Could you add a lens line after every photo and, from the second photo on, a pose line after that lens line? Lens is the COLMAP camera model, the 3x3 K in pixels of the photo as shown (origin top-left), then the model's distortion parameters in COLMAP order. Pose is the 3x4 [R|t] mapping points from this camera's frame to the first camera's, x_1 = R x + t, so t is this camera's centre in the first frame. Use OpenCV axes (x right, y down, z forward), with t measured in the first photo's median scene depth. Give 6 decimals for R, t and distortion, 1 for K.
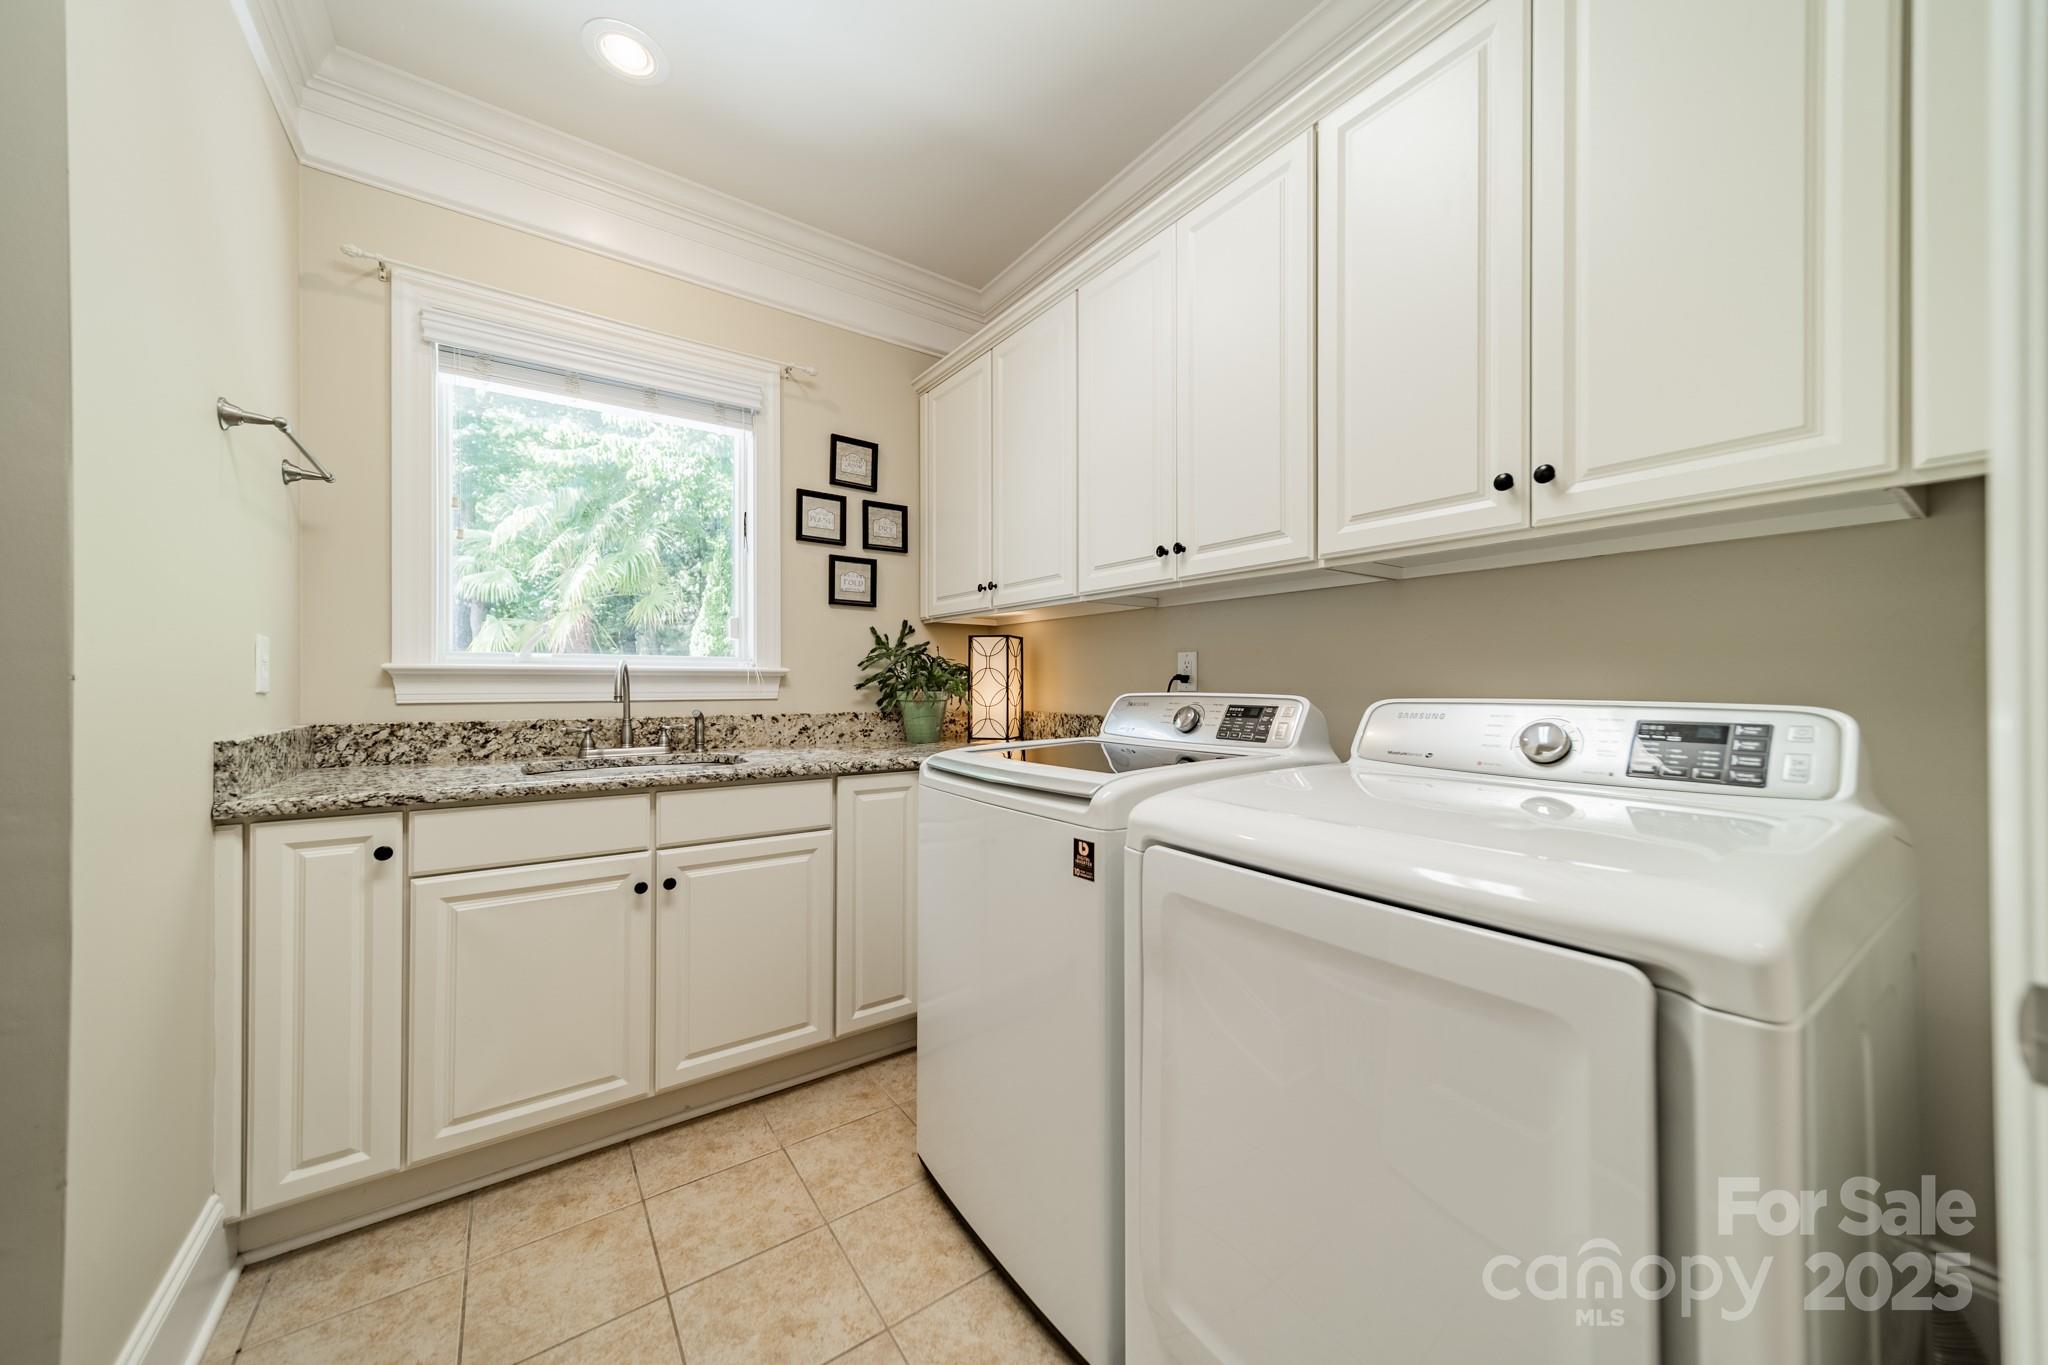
lens RADIAL K [[720.9, 0, 1013.6], [0, 720.9, 686.6], [0, 0, 1]] dist [0.006958, -0.000041]
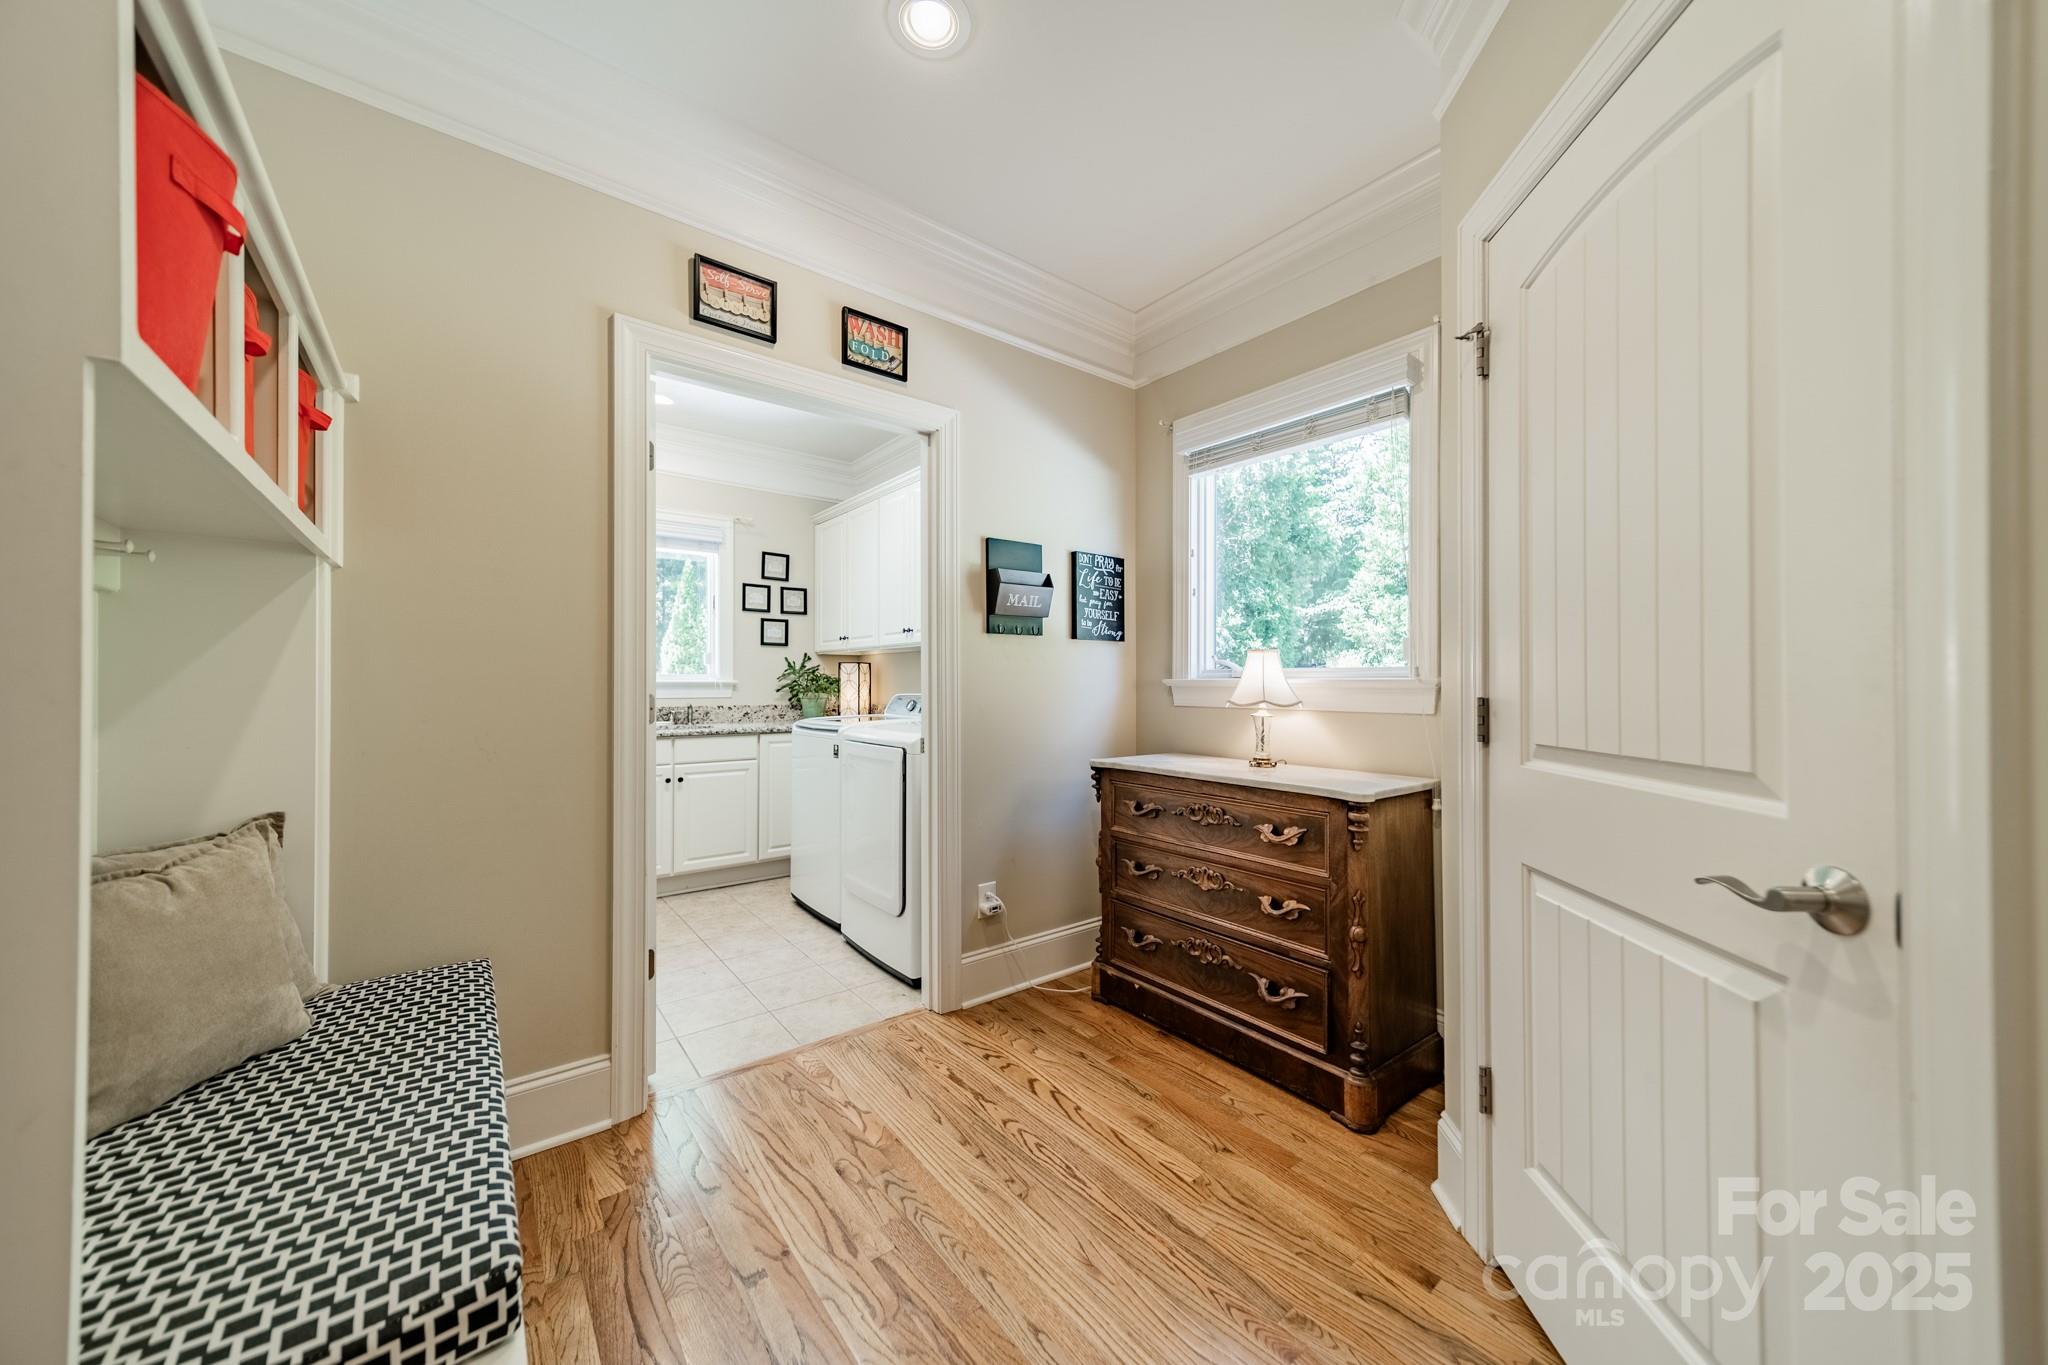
lens RADIAL K [[720.9, 0, 1018.4], [0, 720.9, 684.8], [0, 0, 1]] dist [0.006958, -0.000041]
pose [[0.998701, -0.002068, 0.050915, 0.297488], [0.002349, 0.999982, -0.005457, -0.003178], [-0.050902, 0.005570, 0.998688, -0.842164]]
